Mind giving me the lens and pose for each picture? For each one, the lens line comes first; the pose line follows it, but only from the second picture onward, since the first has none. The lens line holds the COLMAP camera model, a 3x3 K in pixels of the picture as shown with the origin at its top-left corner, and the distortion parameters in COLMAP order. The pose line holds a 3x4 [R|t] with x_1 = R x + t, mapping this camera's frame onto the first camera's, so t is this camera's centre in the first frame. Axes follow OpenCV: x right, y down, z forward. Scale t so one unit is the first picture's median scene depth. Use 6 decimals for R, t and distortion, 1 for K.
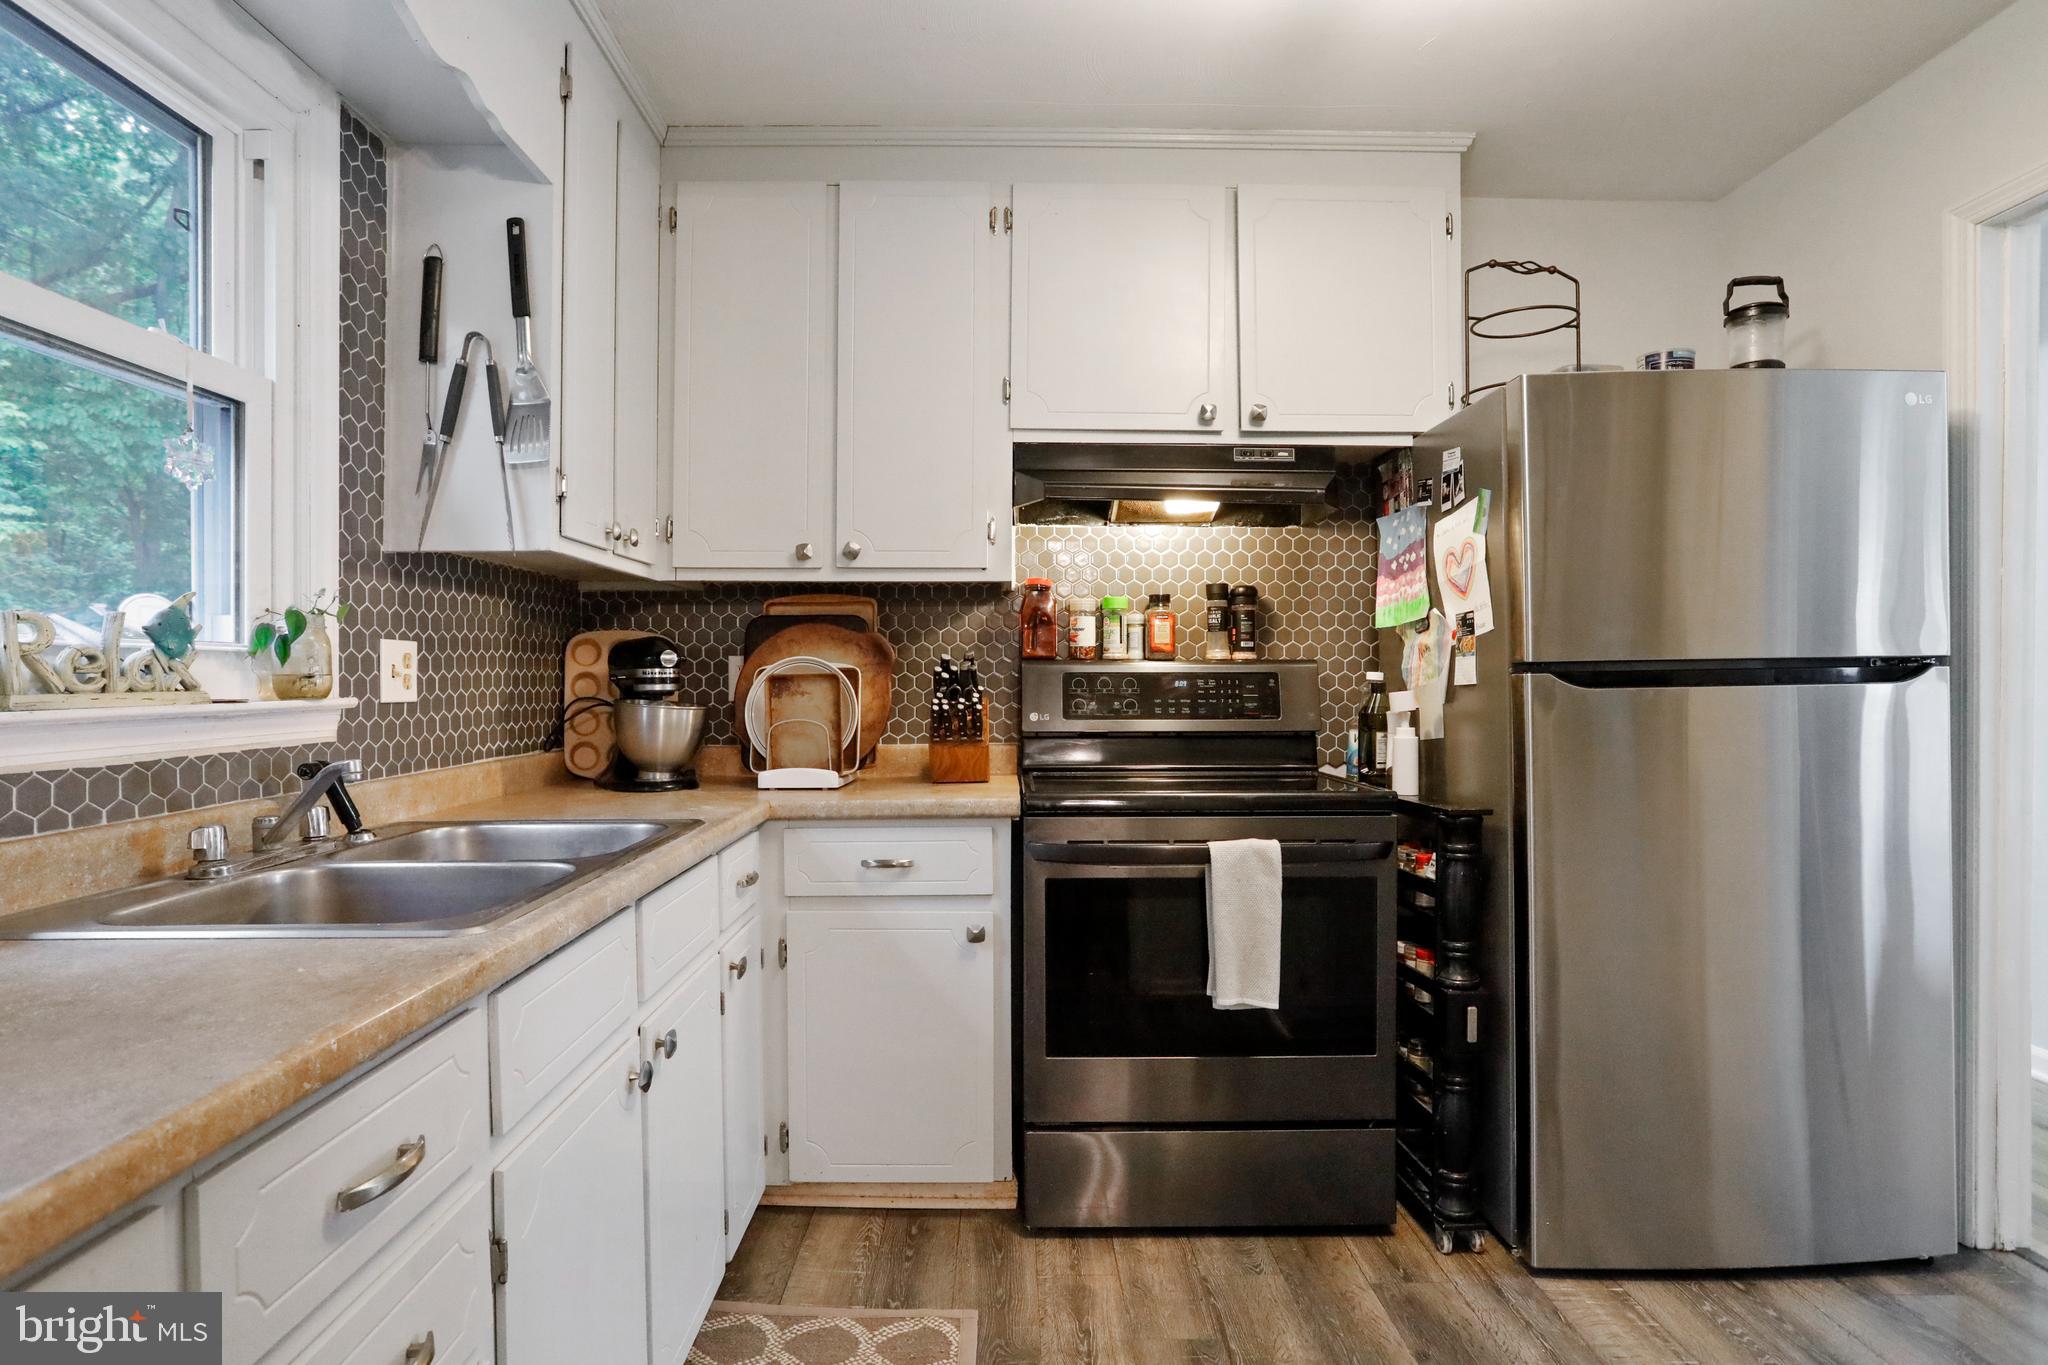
lens RADIAL K [[1103.7, 0, 982.9], [0, 1103.7, 684.6], [0, 0, 1]] dist [-0.058445, 0.031060]
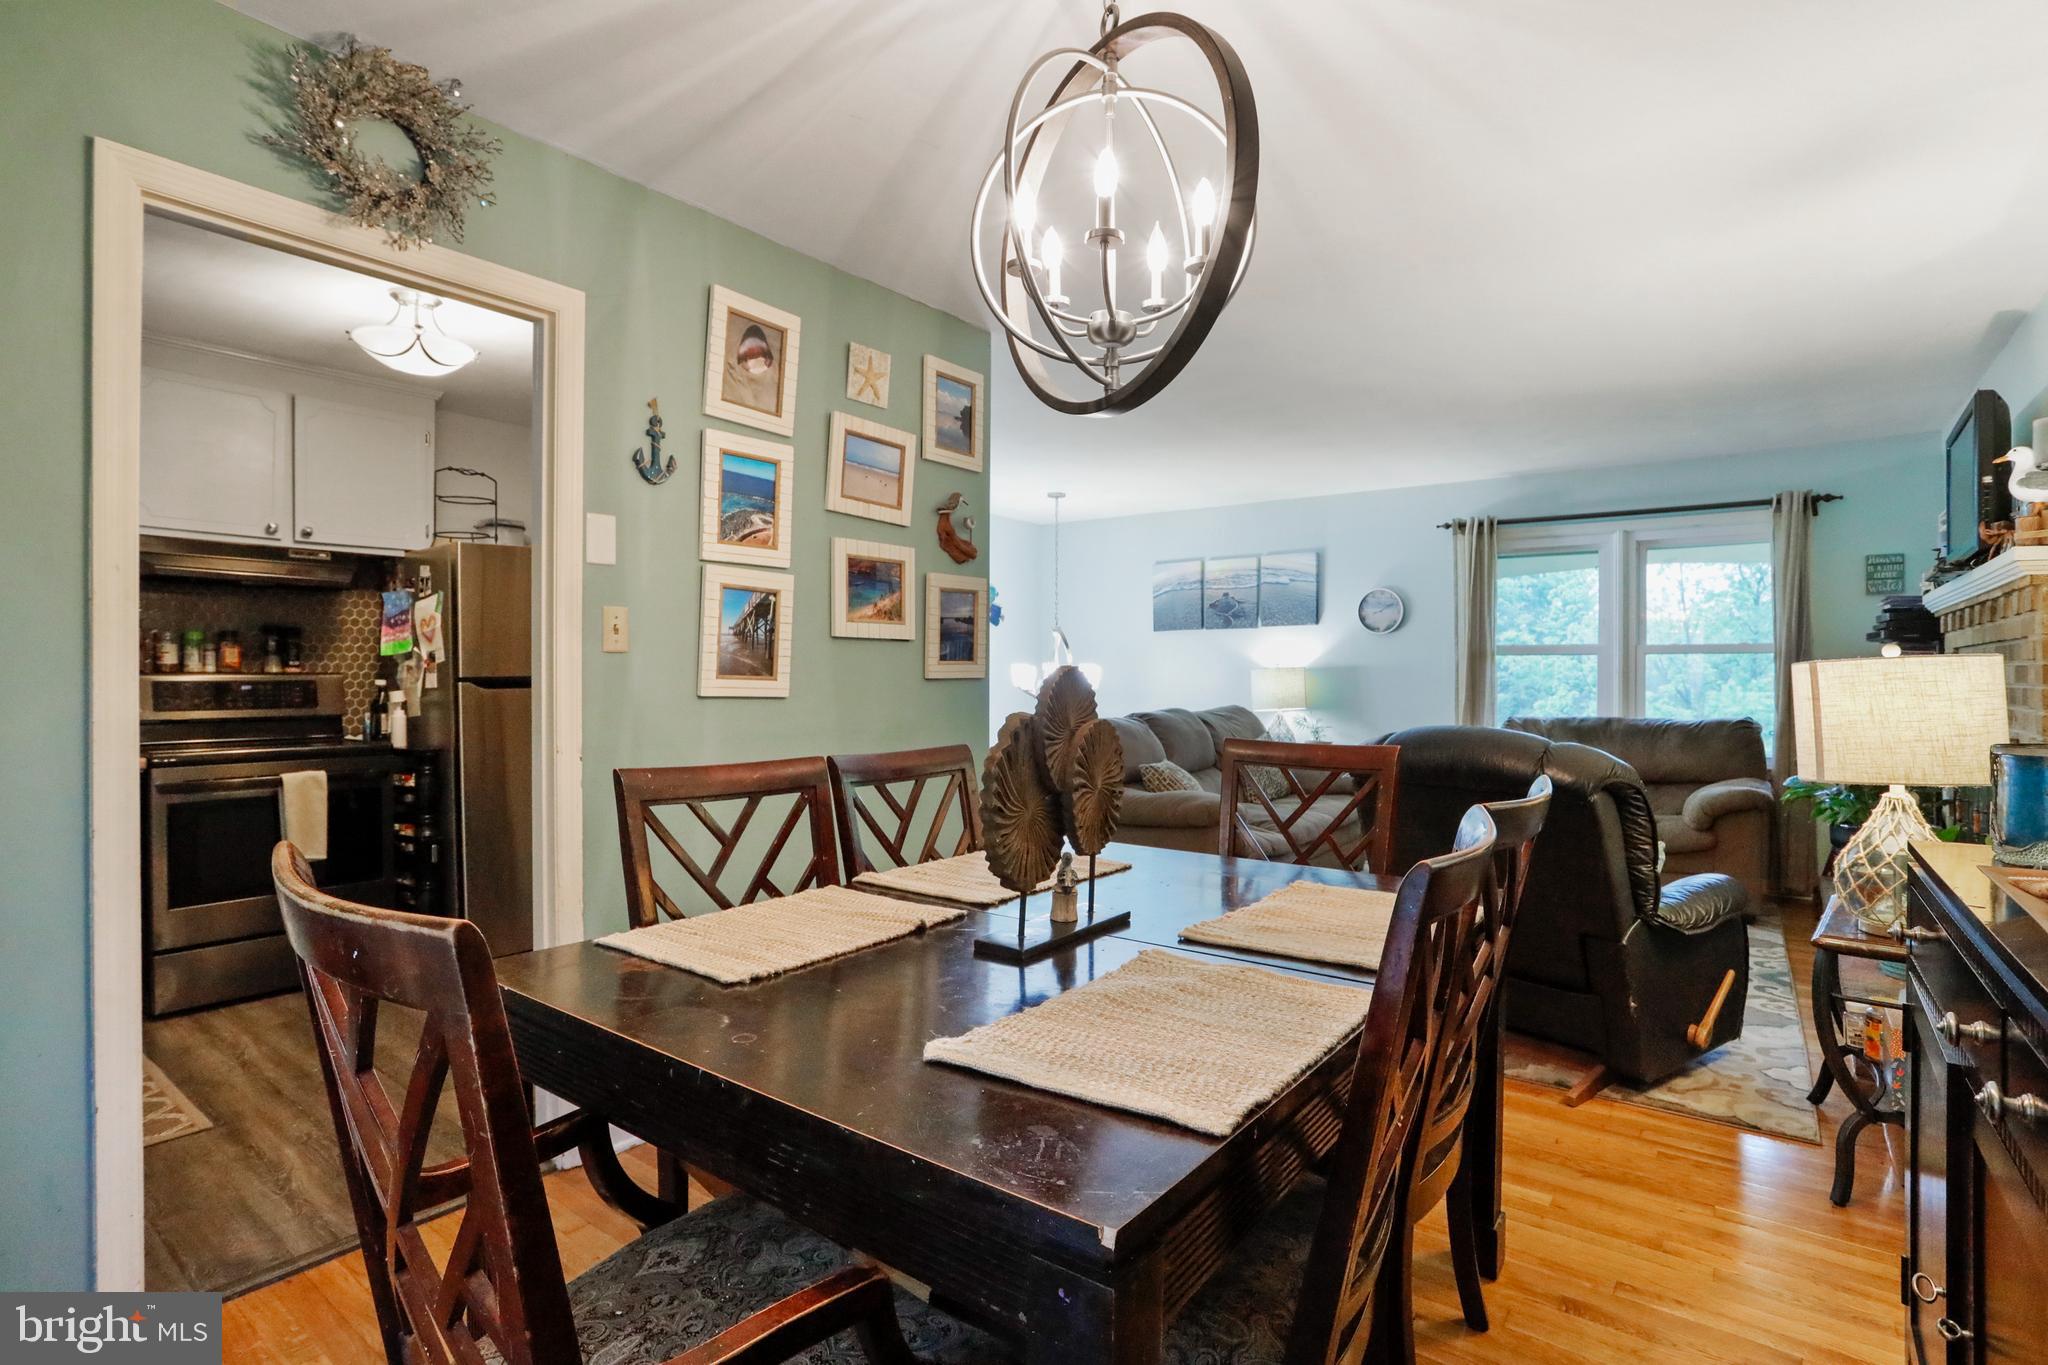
lens RADIAL K [[1026.2, 0, 1030.7], [0, 1026.2, 671.8], [0, 0, 1]] dist [-0.047220, 0.025115]
pose [[0.610243, 0.000354, 0.792214, -0.338016], [0.003029, 0.999992, -0.002781, -0.019484], [-0.792208, 0.004097, 0.610237, -0.950206]]
